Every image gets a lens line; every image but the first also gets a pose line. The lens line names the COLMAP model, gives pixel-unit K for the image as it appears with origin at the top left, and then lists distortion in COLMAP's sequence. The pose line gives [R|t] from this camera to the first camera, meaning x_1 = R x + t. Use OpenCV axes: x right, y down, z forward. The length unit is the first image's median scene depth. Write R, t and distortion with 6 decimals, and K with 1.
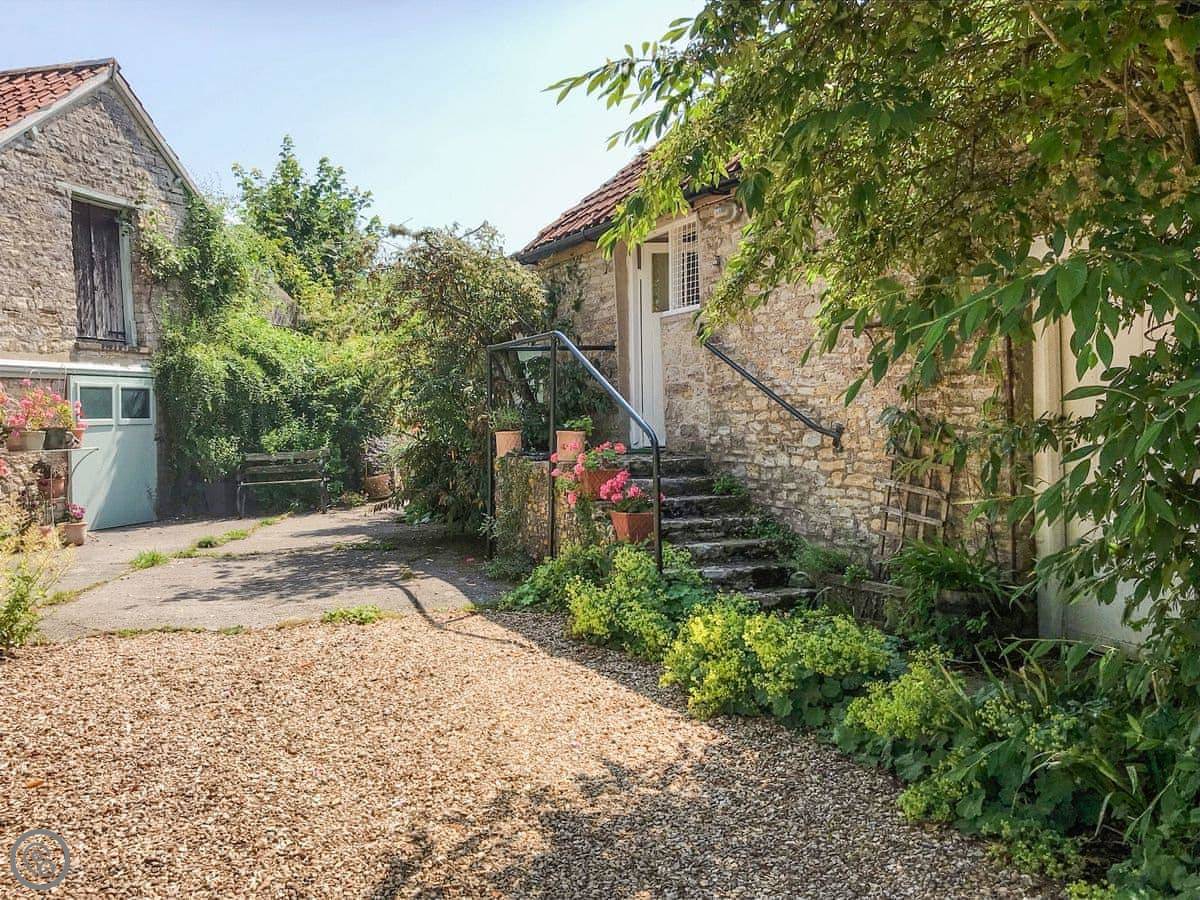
lens RADIAL K [[1200.5, 0, 545.6], [0, 1200.5, 452.8], [0, 0, 1]] dist [0.055223, -0.020126]
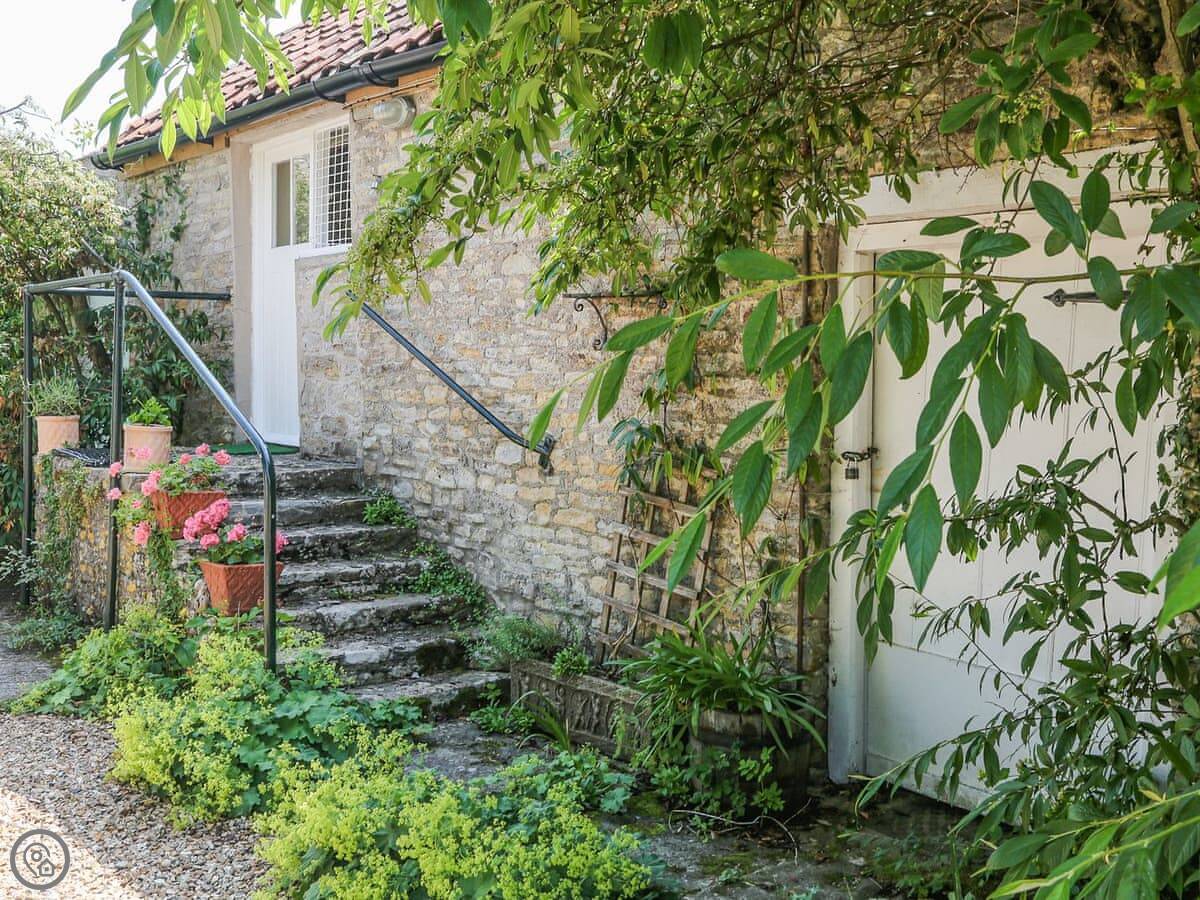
lens RADIAL K [[1329.5, 0, 600.0], [0, 1329.5, 450.0], [0, 0, 1]] dist [0.047675, -0.012289]
pose [[0.954066, 0.018328, 0.299034, 0.042442], [-0.027821, 0.999234, 0.027520, -0.034725], [-0.298300, -0.034575, 0.953846, 0.252548]]
